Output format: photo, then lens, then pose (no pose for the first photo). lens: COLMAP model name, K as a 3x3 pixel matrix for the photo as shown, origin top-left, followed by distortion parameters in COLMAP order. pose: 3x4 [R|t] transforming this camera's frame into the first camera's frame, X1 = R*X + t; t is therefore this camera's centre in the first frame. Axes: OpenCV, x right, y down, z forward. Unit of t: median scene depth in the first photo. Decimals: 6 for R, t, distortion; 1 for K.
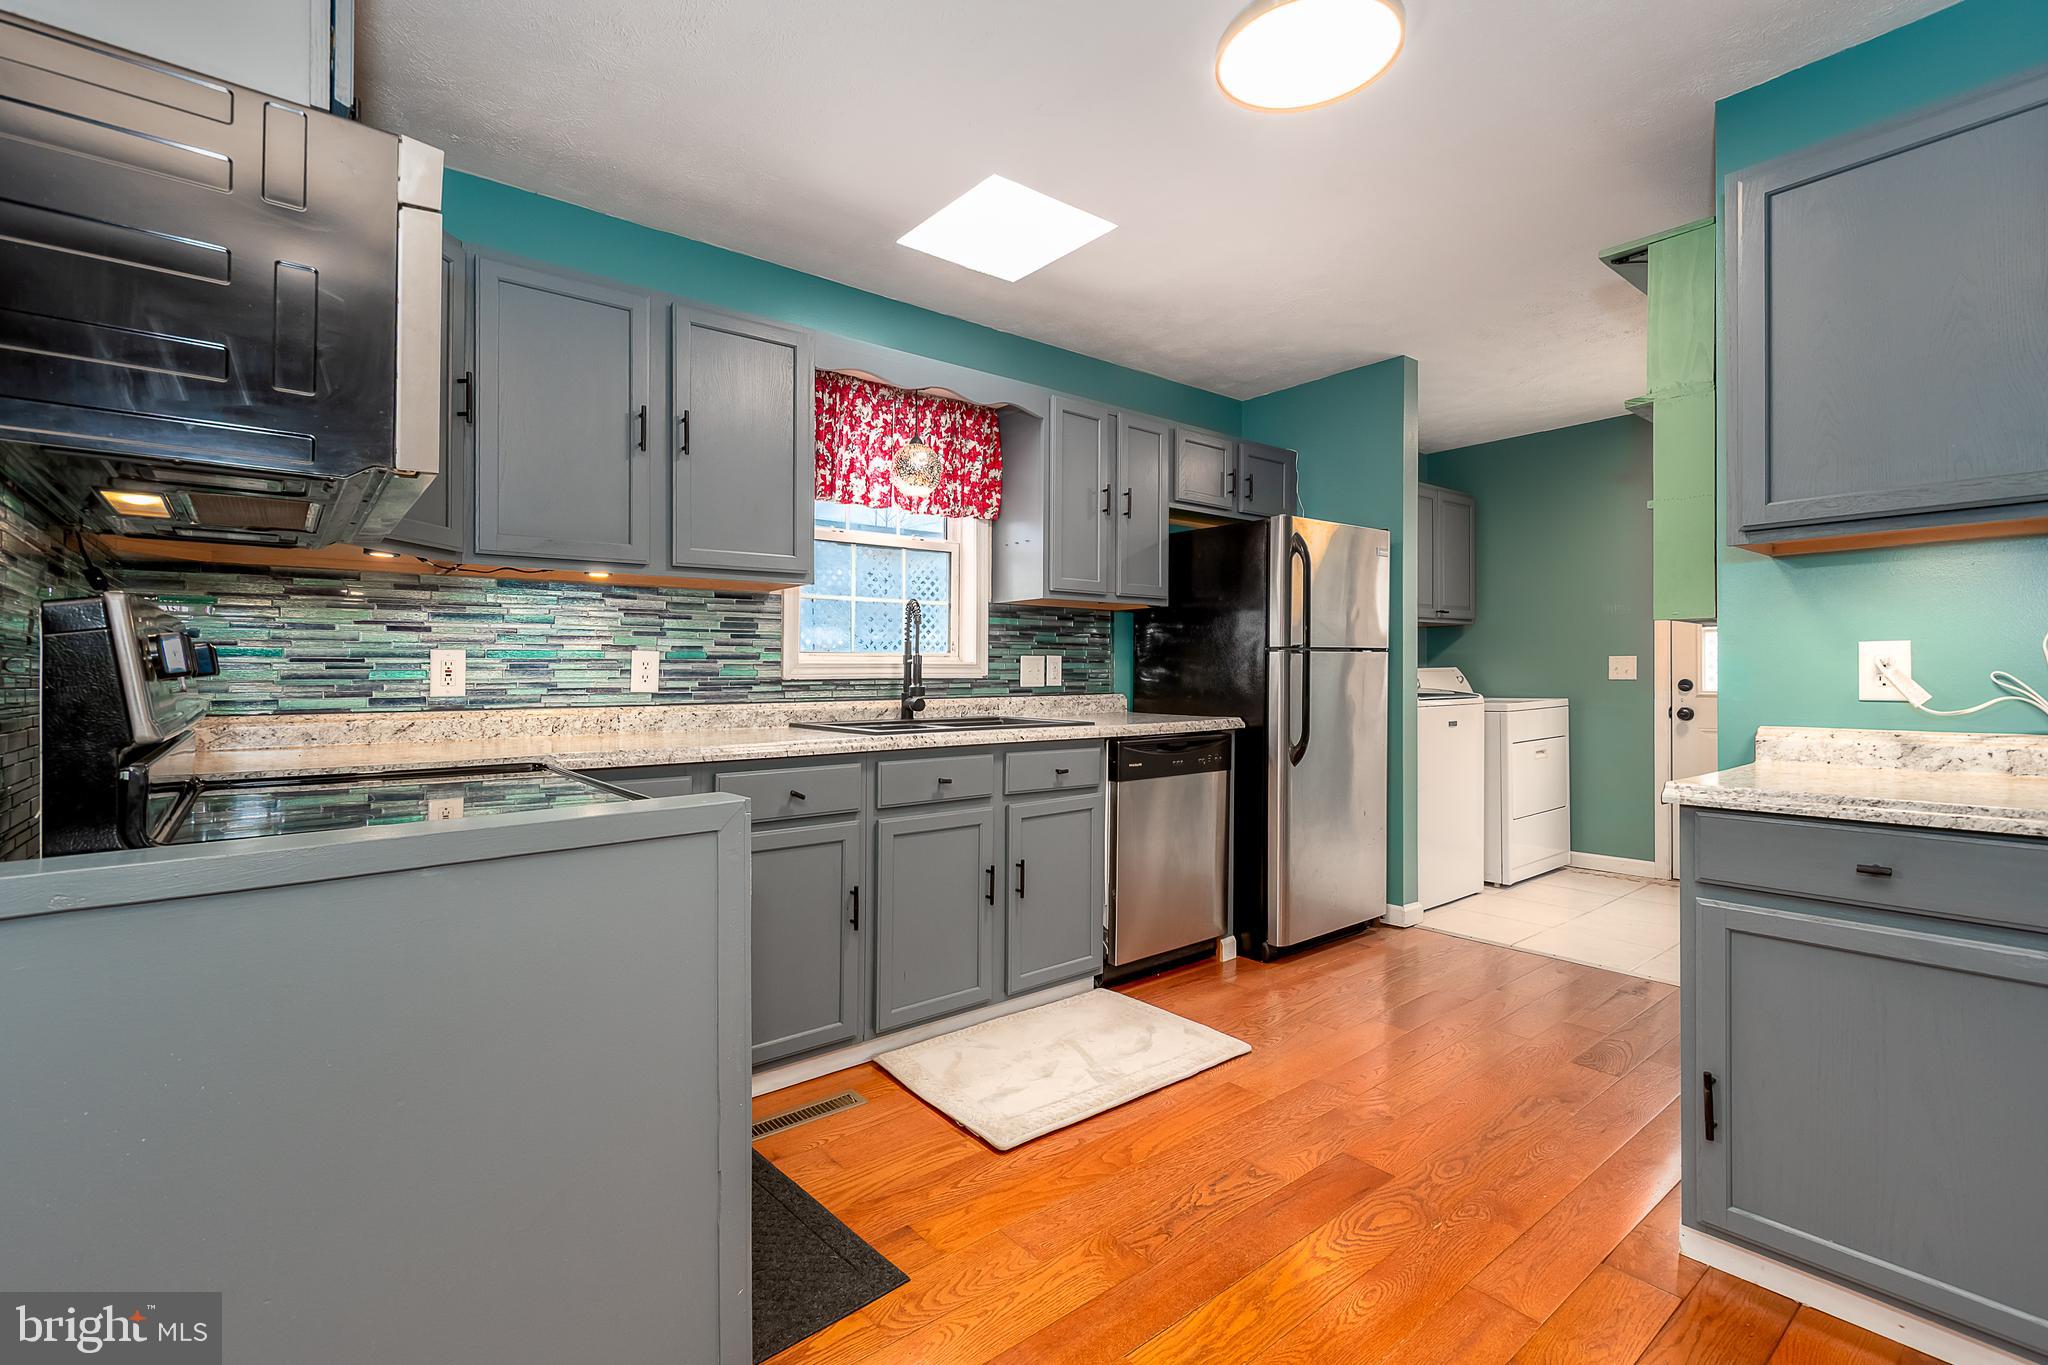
lens RADIAL K [[919.1, 0, 1004.2], [0, 919.1, 669.7], [0, 0, 1]] dist [0.014956, -0.000127]
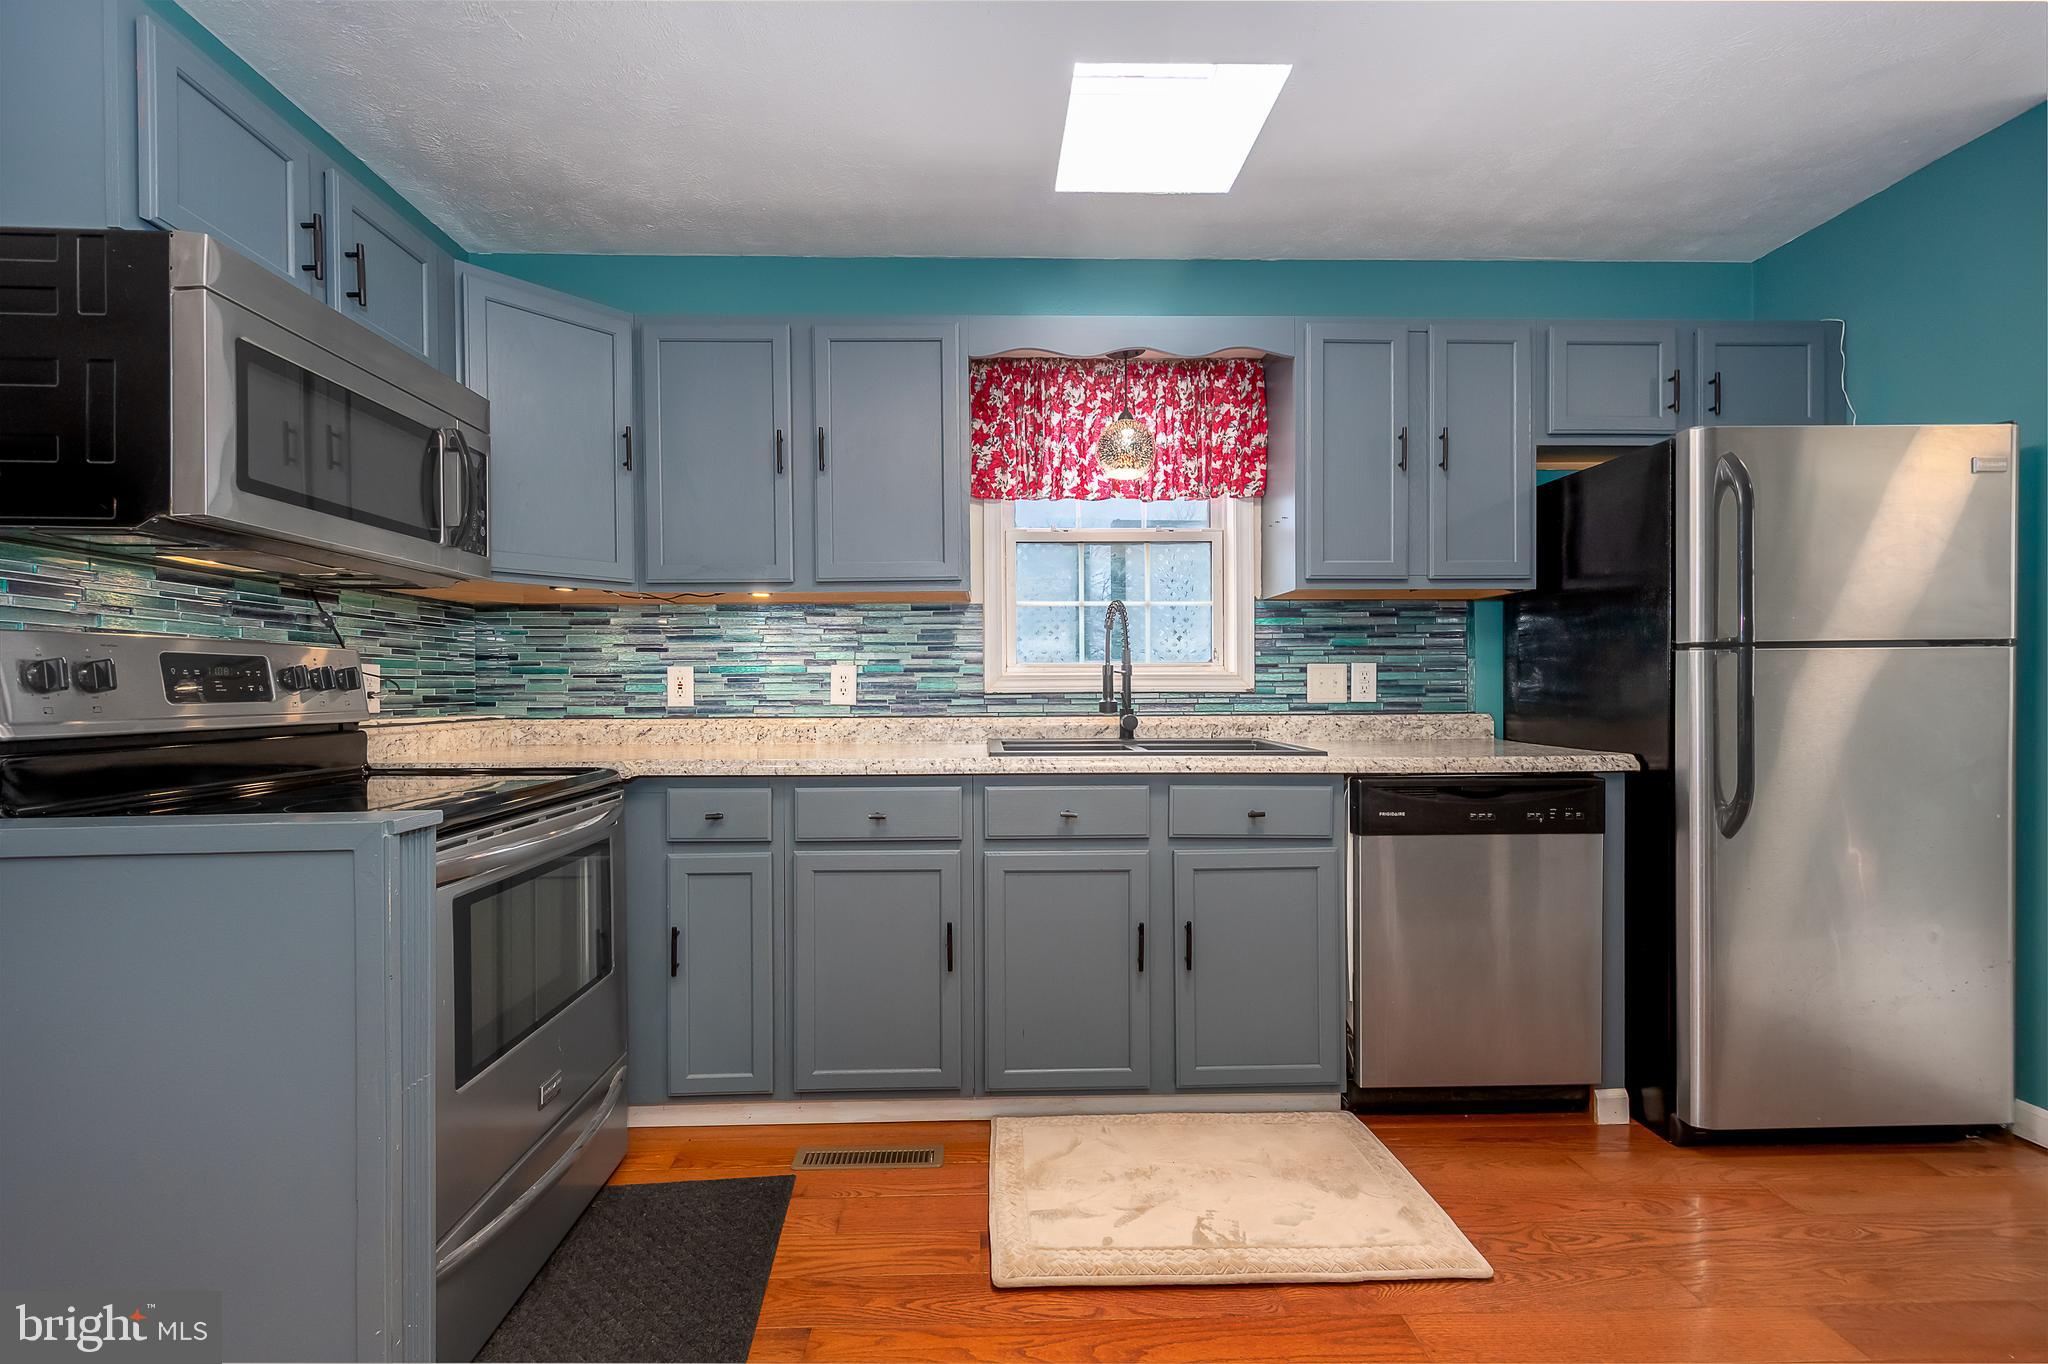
lens RADIAL K [[890.7, 0, 1000.2], [0, 890.7, 686.8], [0, 0, 1]] dist [0.003064, -0.000304]
pose [[0.795742, -0.000490, -0.605635, 0.318341], [0.003876, 0.999983, 0.004283, 0.000561], [0.605623, -0.005756, 0.795731, 0.265244]]
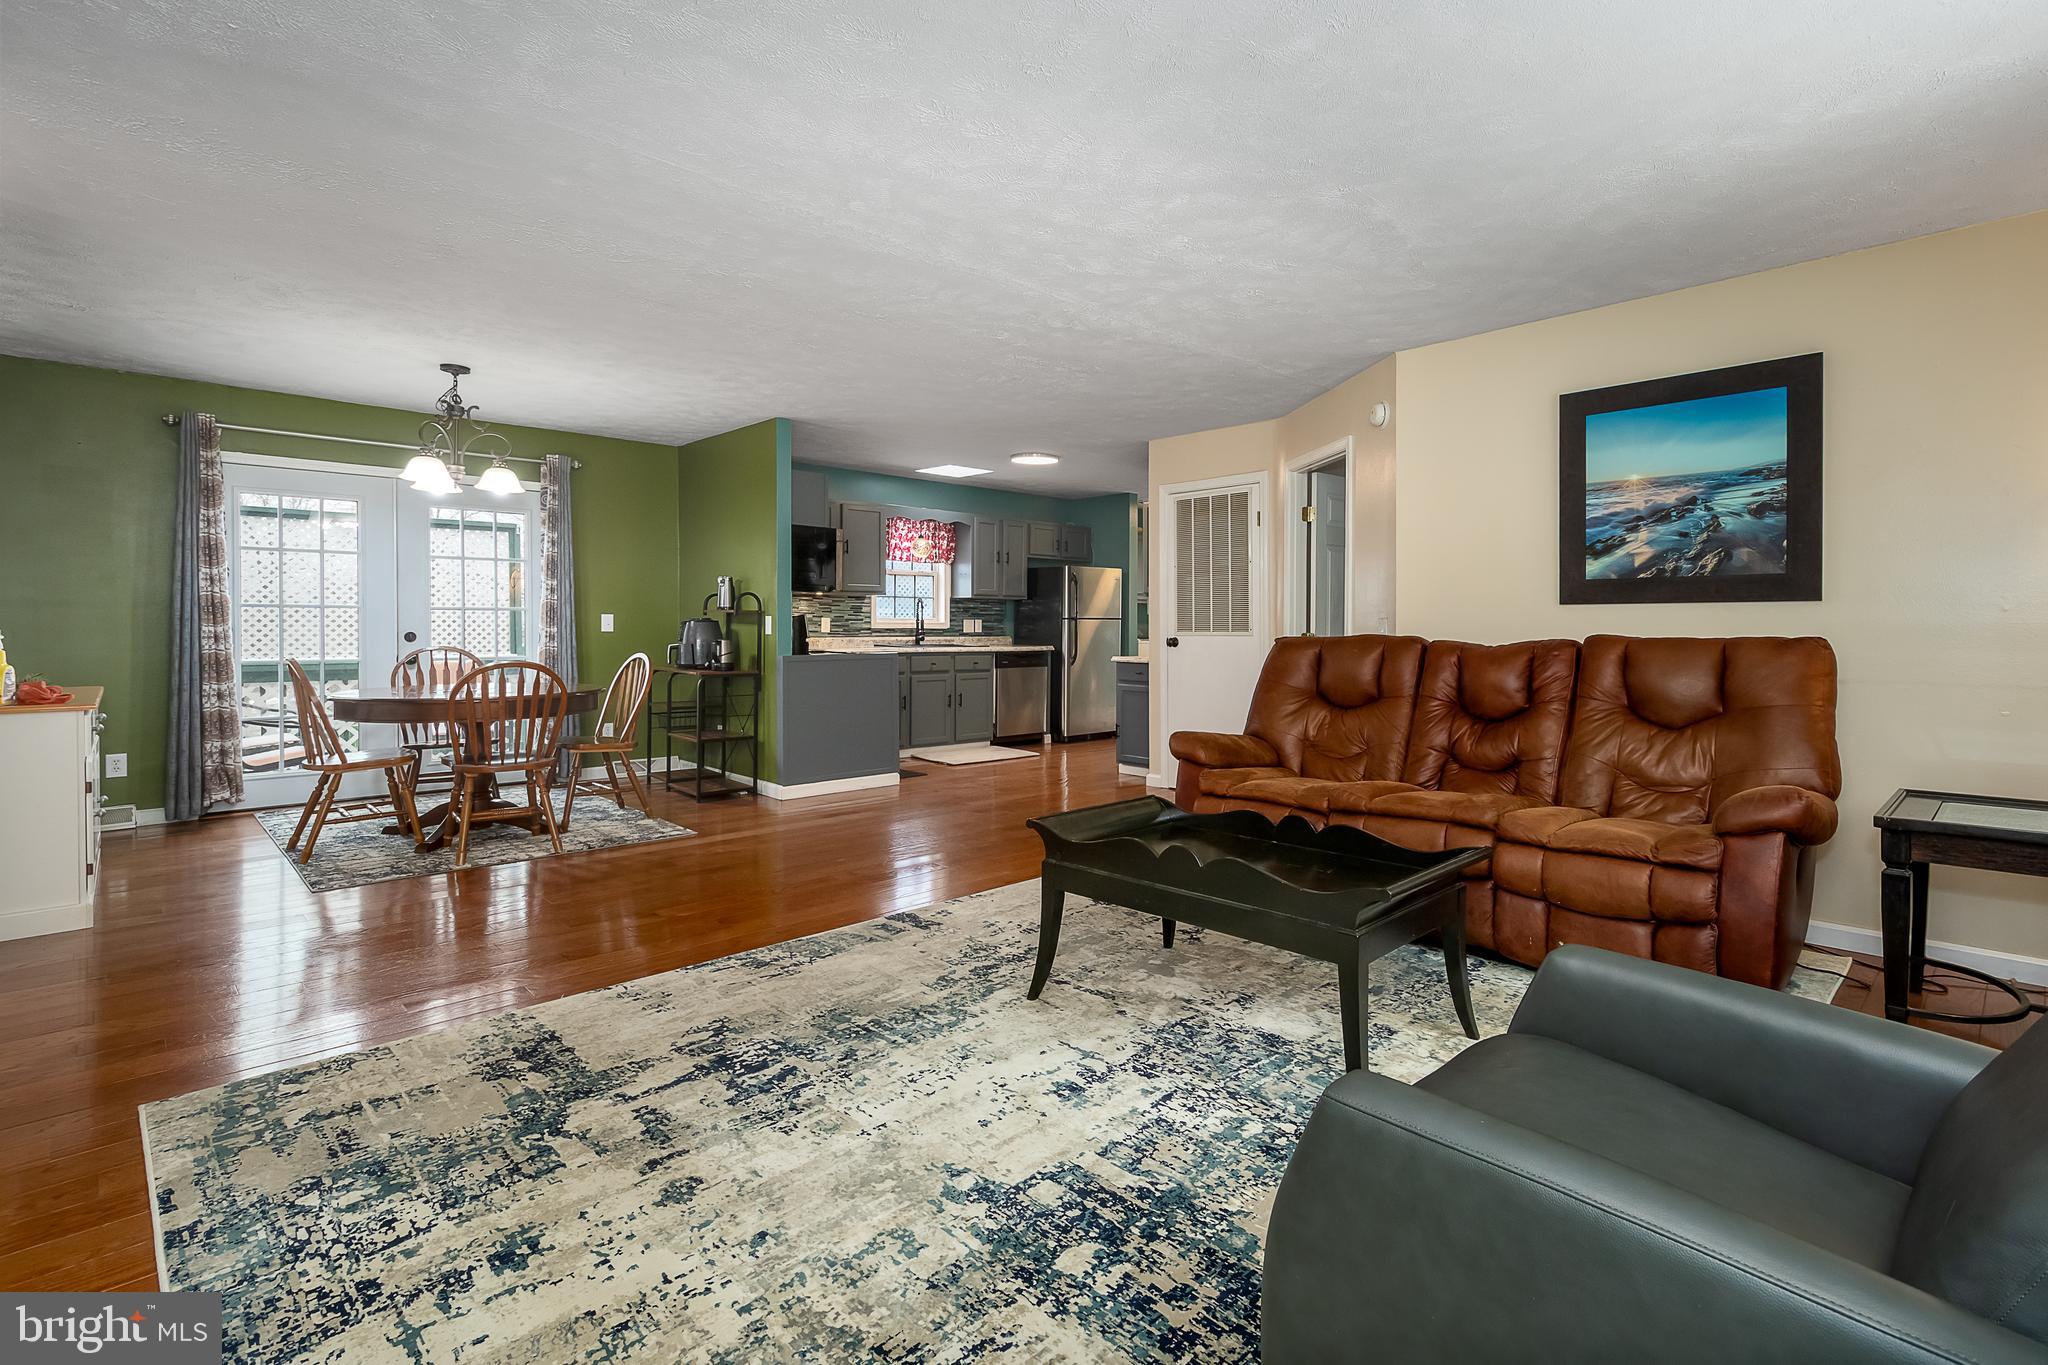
lens RADIAL K [[974.9, 0, 1116.5], [0, 974.9, 692.7], [0, 0, 1]] dist [0.018775, -0.006600]
pose [[0.990268, 0.002040, 0.139156, 0.068607], [-0.012174, 0.997329, 0.072016, -0.015341], [-0.138637, -0.073009, 0.987648, -1.839724]]
